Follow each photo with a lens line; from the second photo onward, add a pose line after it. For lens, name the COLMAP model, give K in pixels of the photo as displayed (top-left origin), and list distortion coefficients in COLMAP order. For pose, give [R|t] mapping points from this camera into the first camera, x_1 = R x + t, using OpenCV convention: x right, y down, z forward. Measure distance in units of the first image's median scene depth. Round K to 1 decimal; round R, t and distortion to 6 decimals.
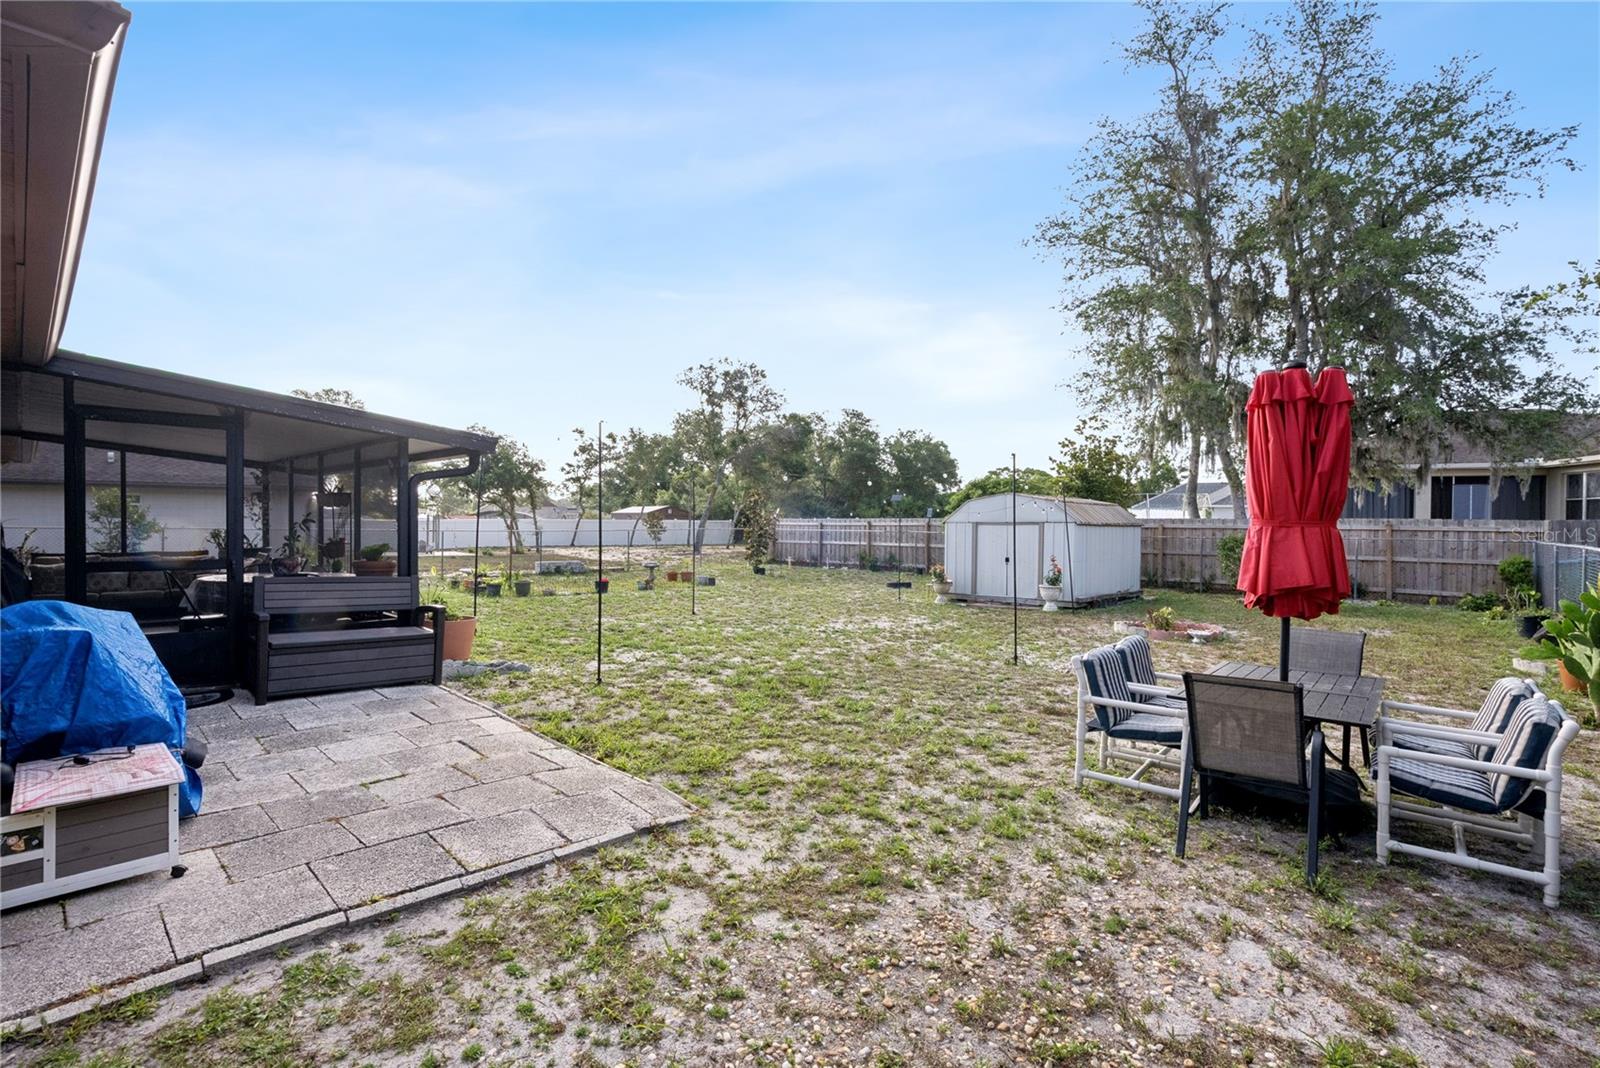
lens RADIAL K [[733.8, 0, 800.0], [0, 733.8, 534.0], [0, 0, 1]] dist [-0.006525, 0.000854]
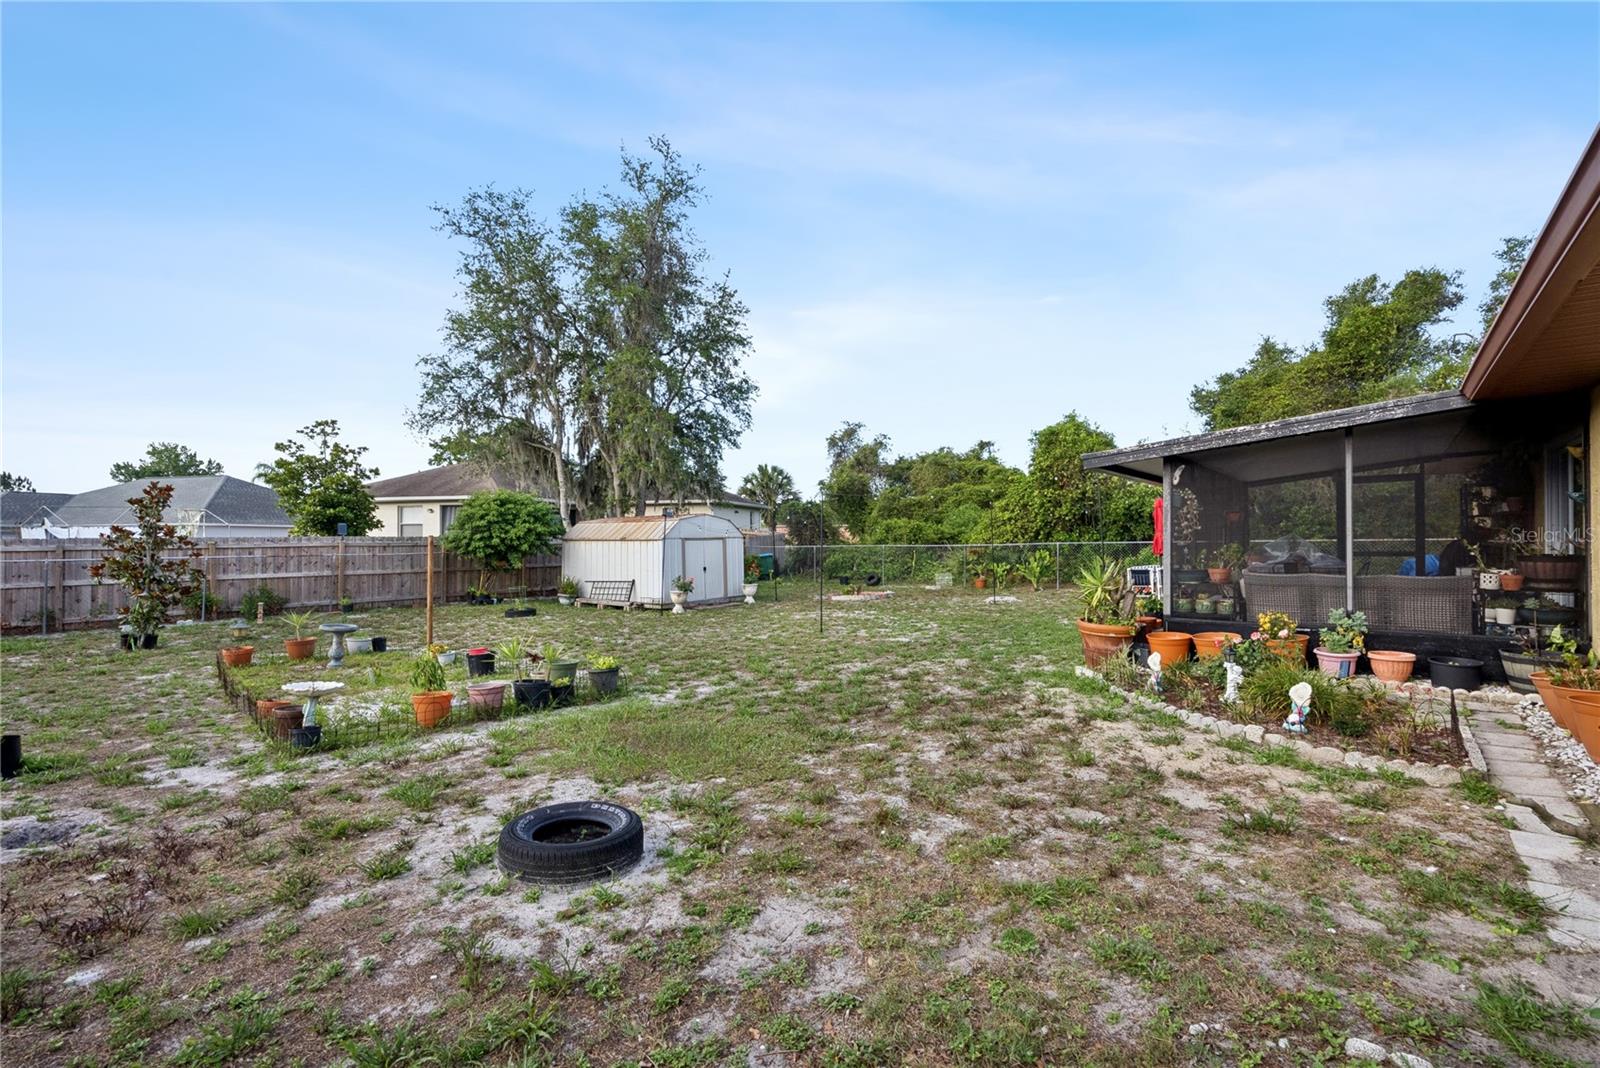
lens RADIAL K [[743.9, 0, 802.8], [0, 743.9, 530.4], [0, 0, 1]] dist [-0.001356, 0.000226]
pose [[-0.079945, 0.009543, 0.996754, -0.415612], [0.025699, 0.999642, -0.007510, -0.006399], [-0.996468, 0.025015, -0.080161, 0.400564]]
